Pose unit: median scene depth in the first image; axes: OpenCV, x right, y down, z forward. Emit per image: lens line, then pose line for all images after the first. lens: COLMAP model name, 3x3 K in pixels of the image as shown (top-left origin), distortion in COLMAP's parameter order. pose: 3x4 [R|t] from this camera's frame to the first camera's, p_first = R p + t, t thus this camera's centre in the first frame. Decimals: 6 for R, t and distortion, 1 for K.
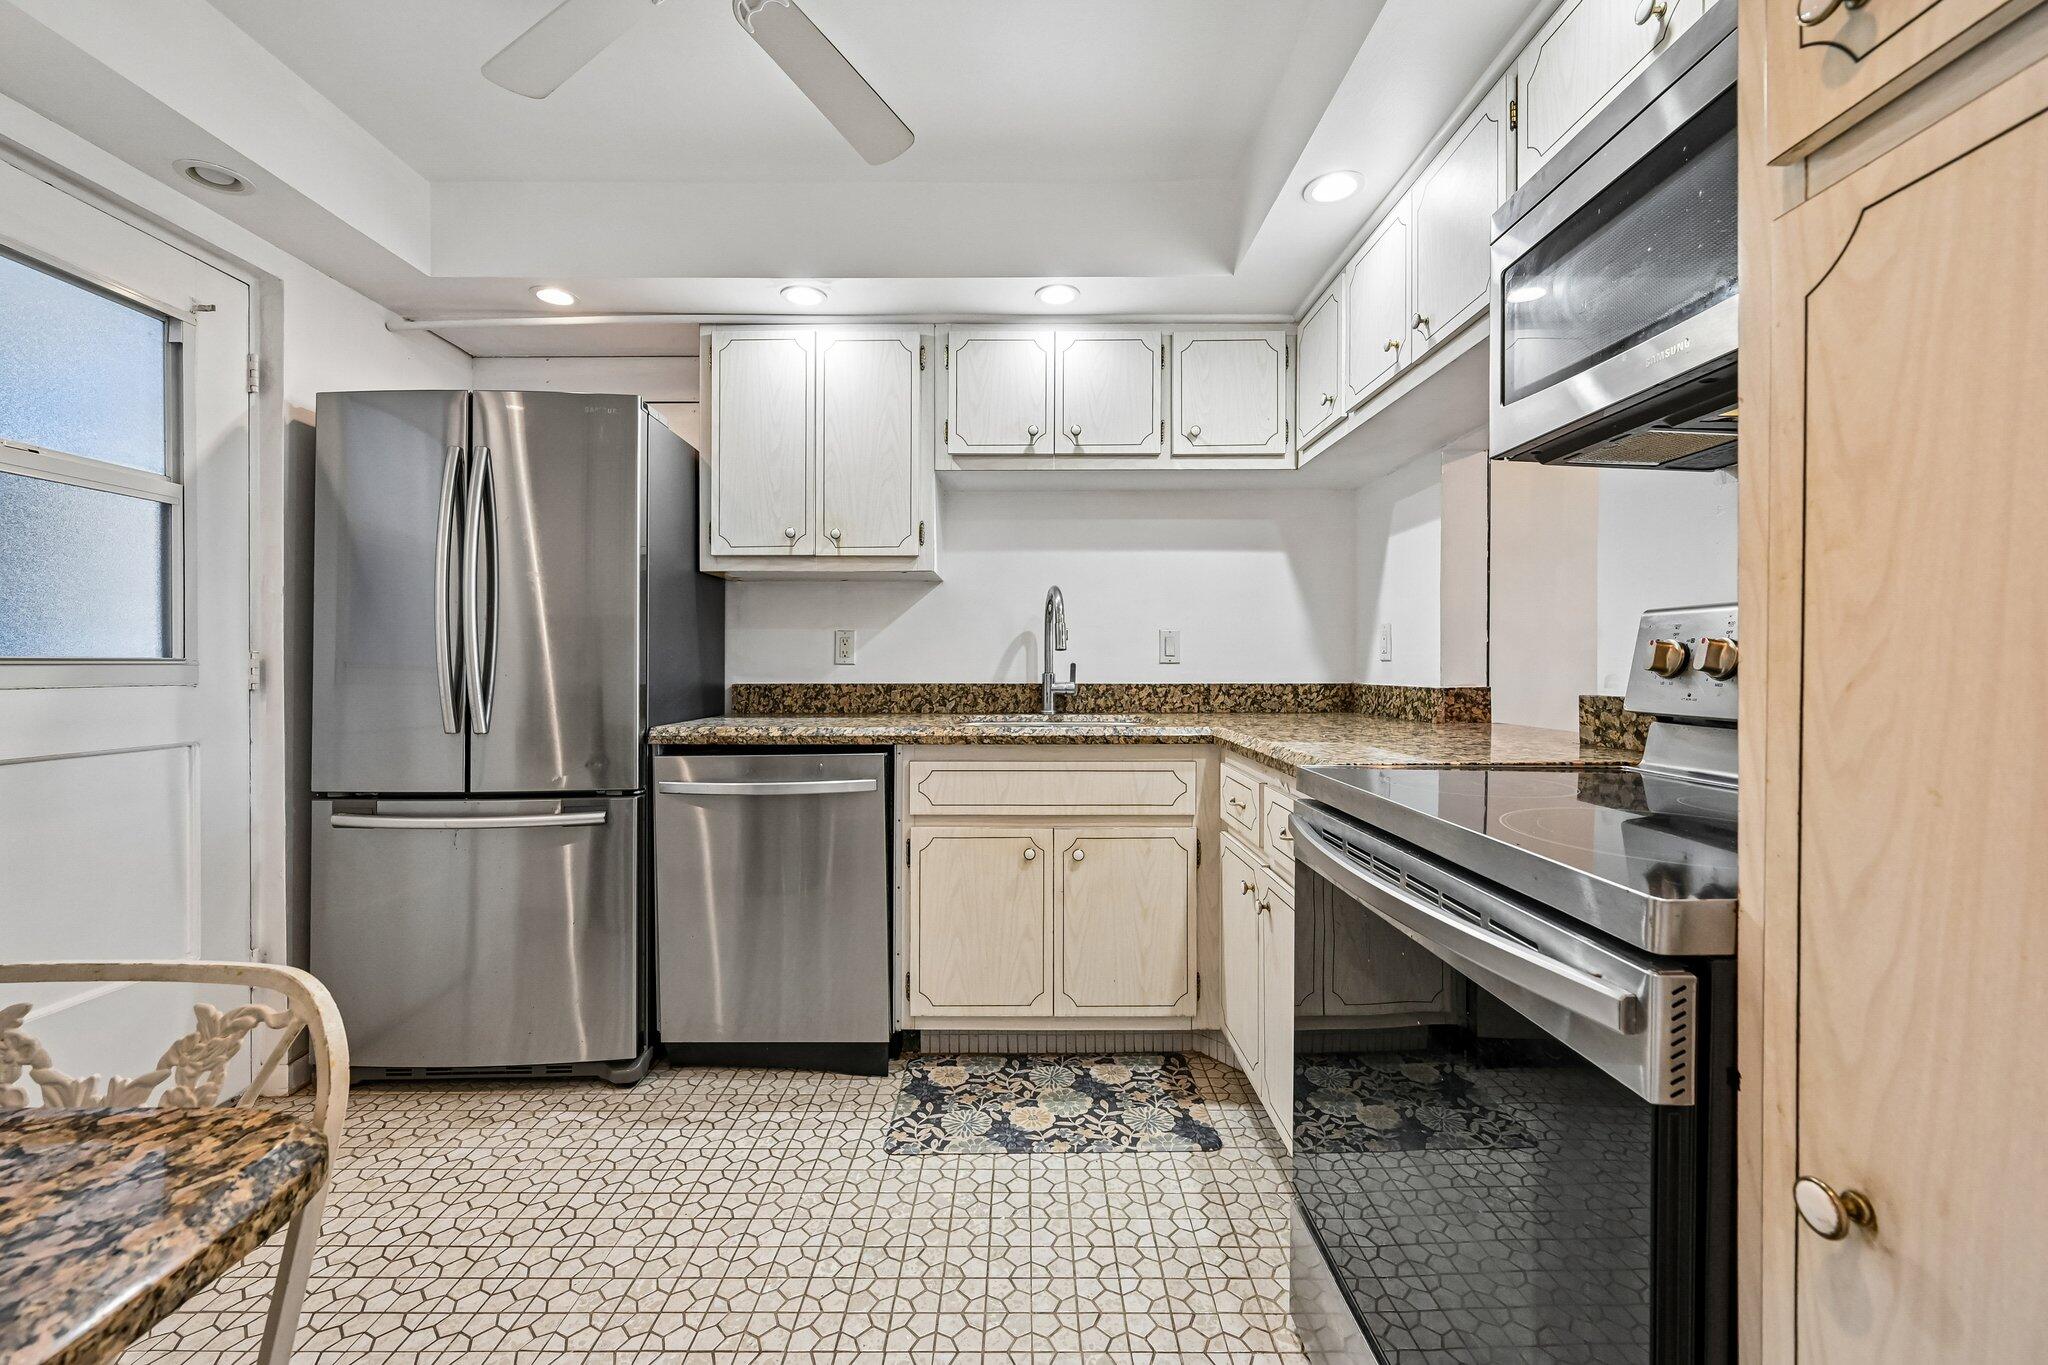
lens RADIAL K [[821.0, 0, 993.6], [0, 821.0, 670.5], [0, 0, 1]] dist [-0.011285, 0.000318]
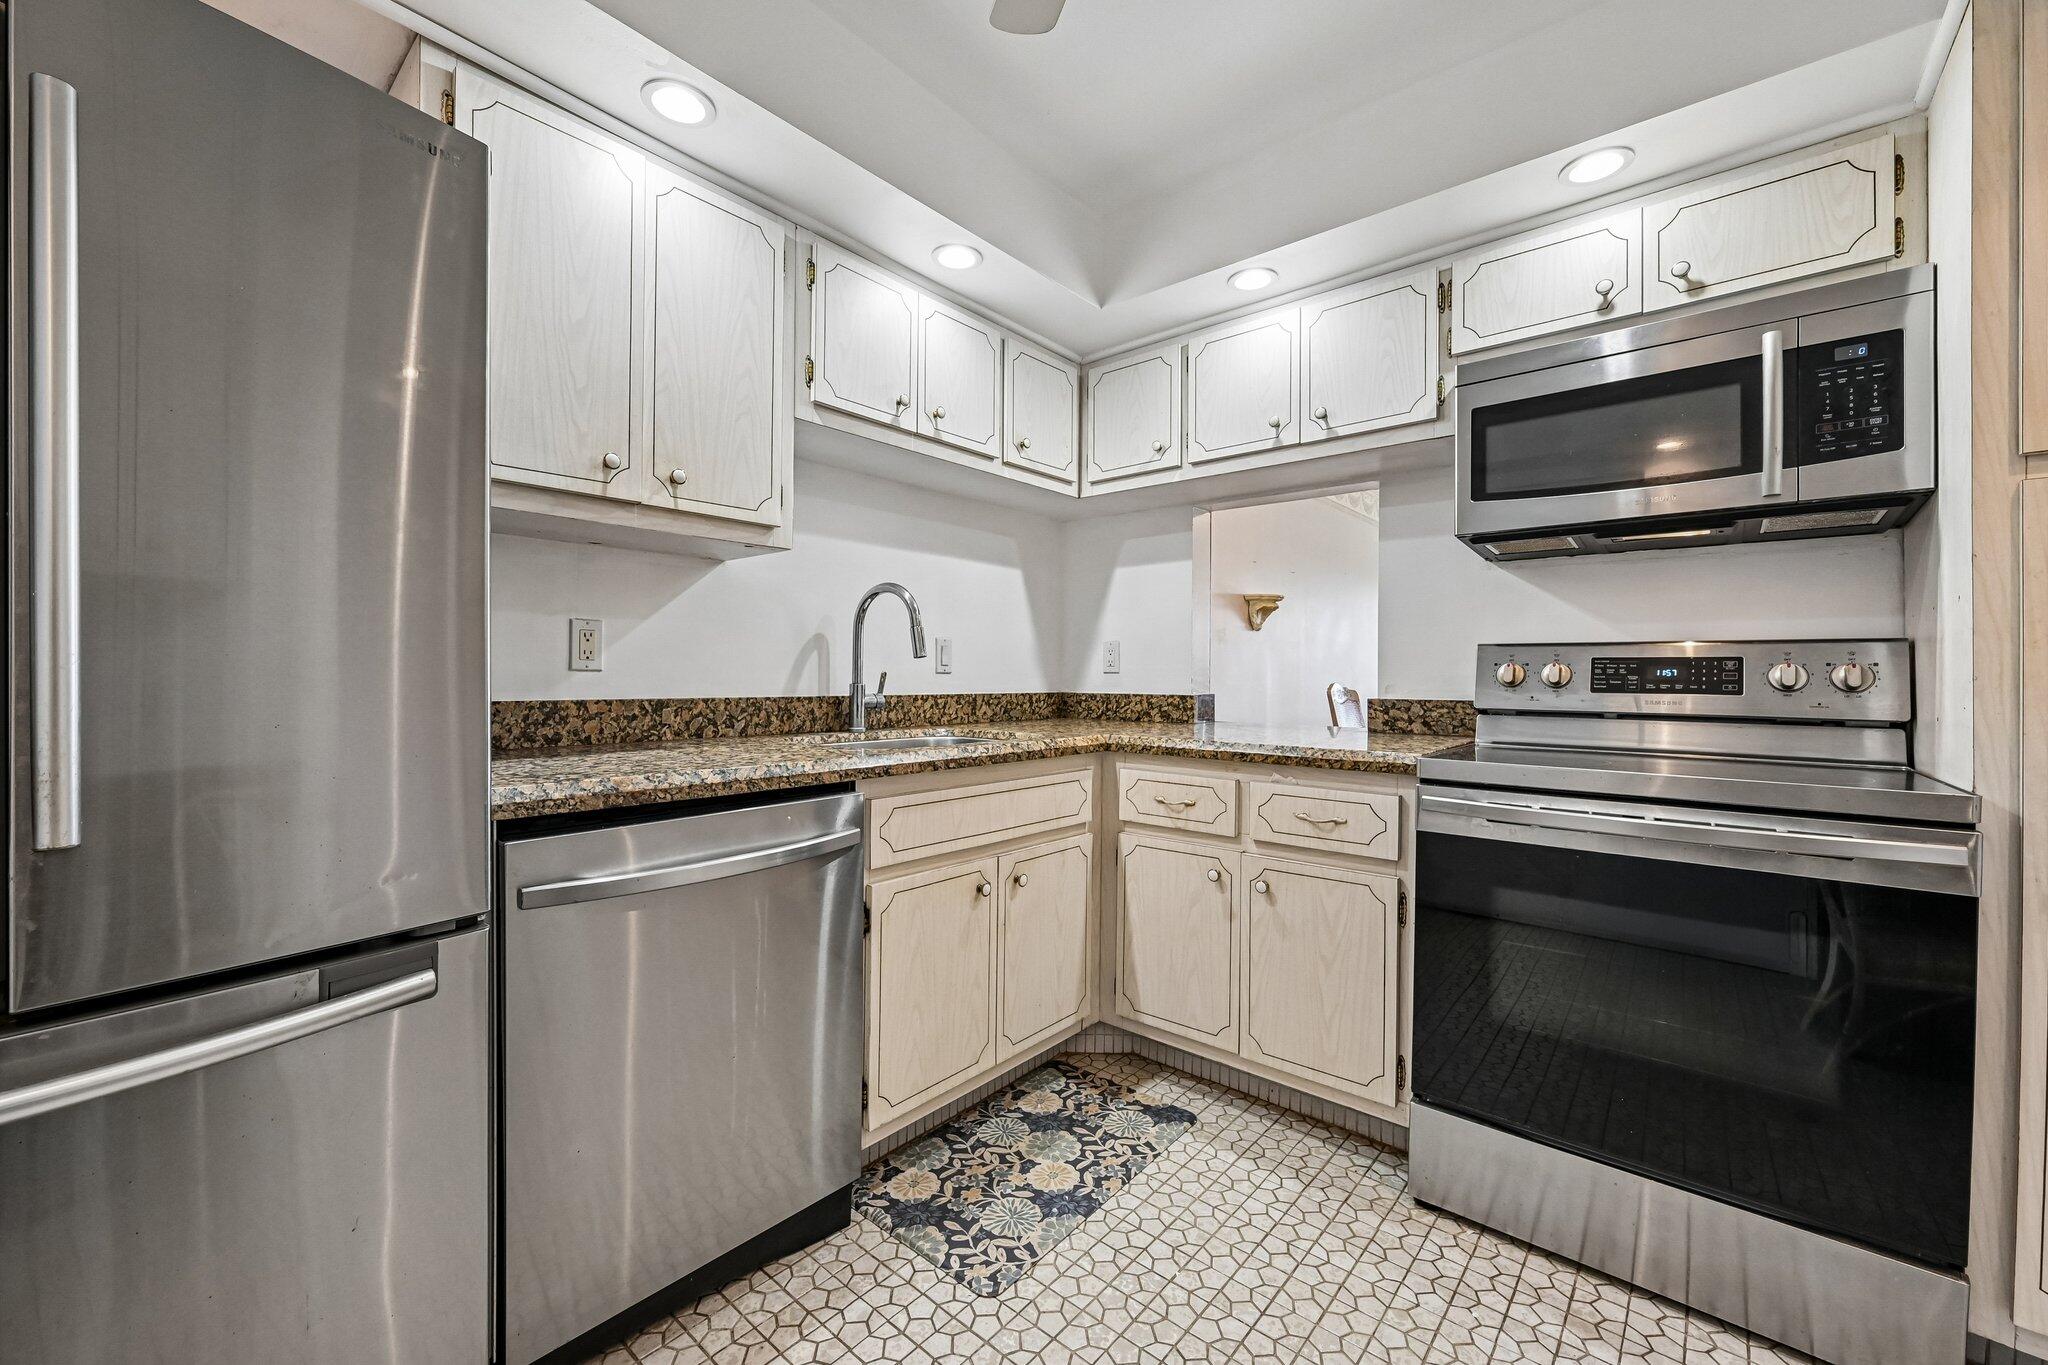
lens RADIAL K [[821.0, 0, 1025.6], [0, 821.0, 683.3], [0, 0, 1]] dist [-0.011285, 0.000318]
pose [[0.635557, -0.000990, 0.772053, -0.529357], [-0.002350, 0.999992, 0.003218, -0.000273], [-0.772050, -0.003859, 0.635550, 0.356826]]
